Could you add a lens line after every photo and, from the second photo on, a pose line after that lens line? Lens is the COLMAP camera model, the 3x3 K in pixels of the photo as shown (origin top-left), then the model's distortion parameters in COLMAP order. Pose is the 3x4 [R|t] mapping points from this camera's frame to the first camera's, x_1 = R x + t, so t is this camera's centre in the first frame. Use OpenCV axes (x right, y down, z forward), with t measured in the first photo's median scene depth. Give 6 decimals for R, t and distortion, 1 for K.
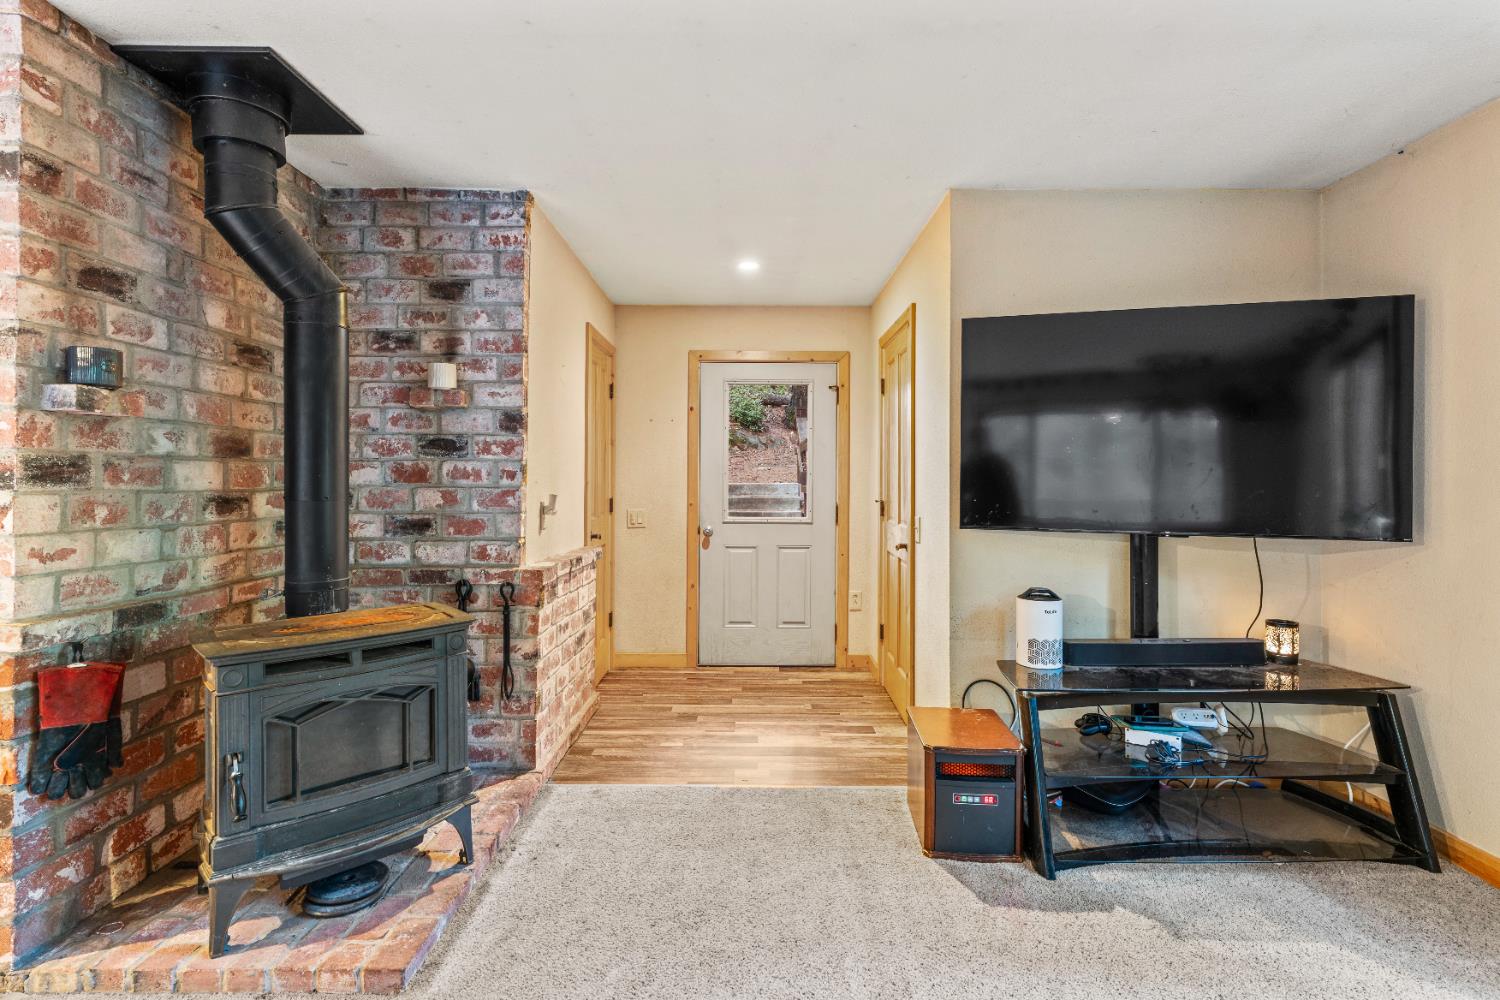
lens RADIAL K [[698.1, 0, 753.8], [0, 698.1, 479.1], [0, 0, 1]] dist [-0.002773, 0.000159]
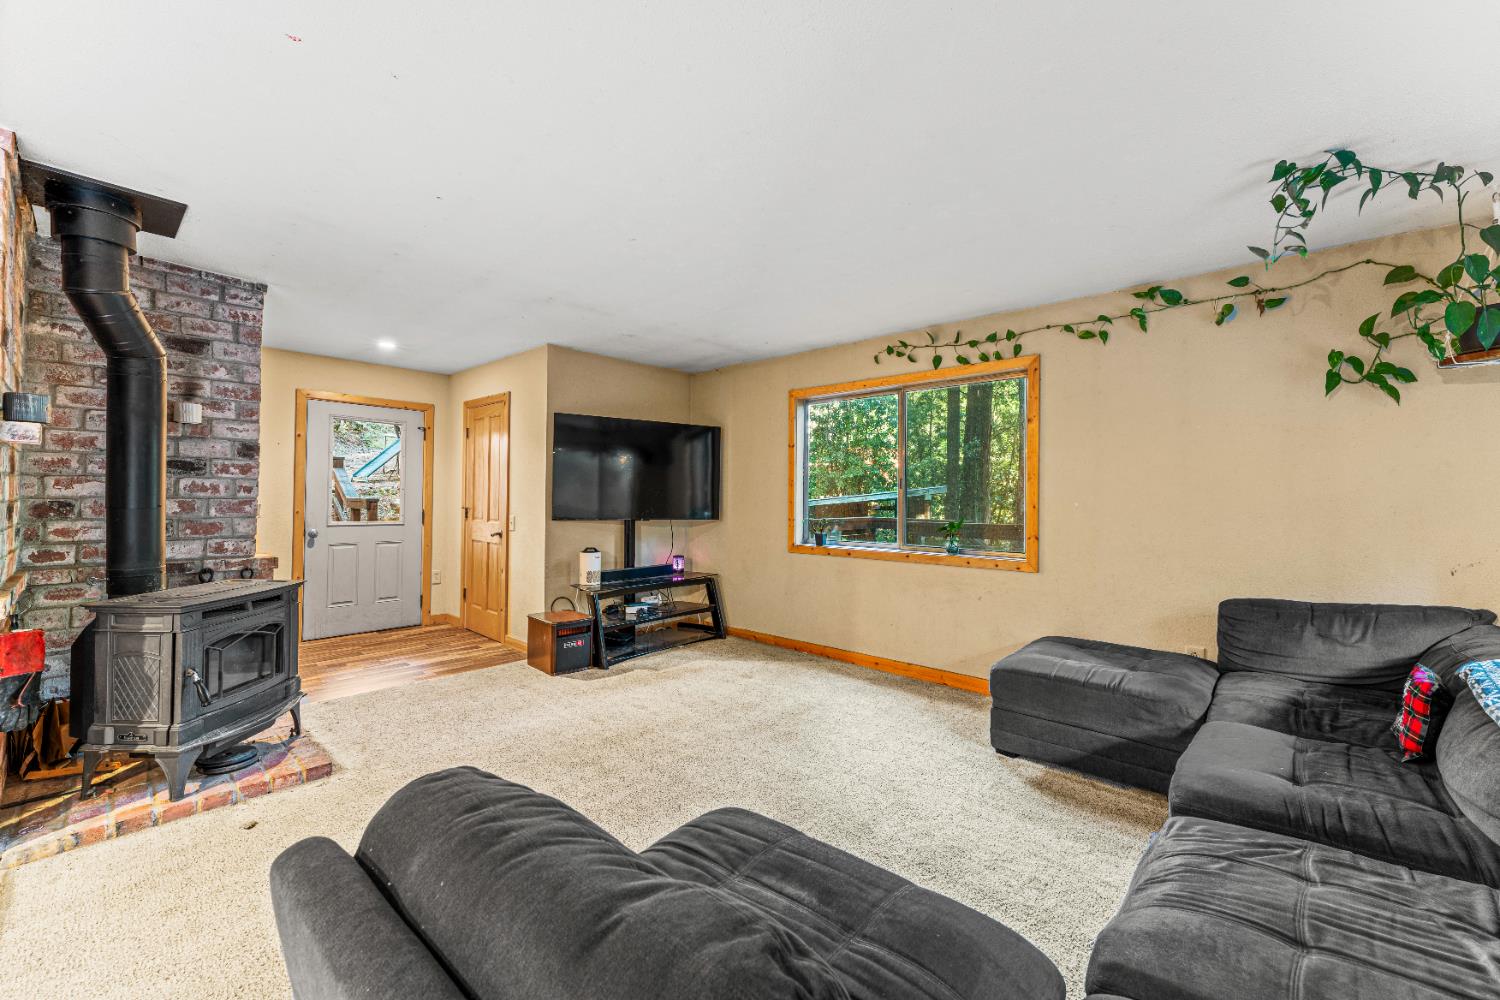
lens RADIAL K [[594.2, 0, 749.7], [0, 594.2, 499.0], [0, 0, 1]] dist [0.000069, 0.000063]
pose [[0.670330, 0.000671, 0.742062, -0.555007], [-0.009572, 0.999924, 0.007742, -0.005530], [-0.742001, -0.012293, 0.670286, -0.509268]]
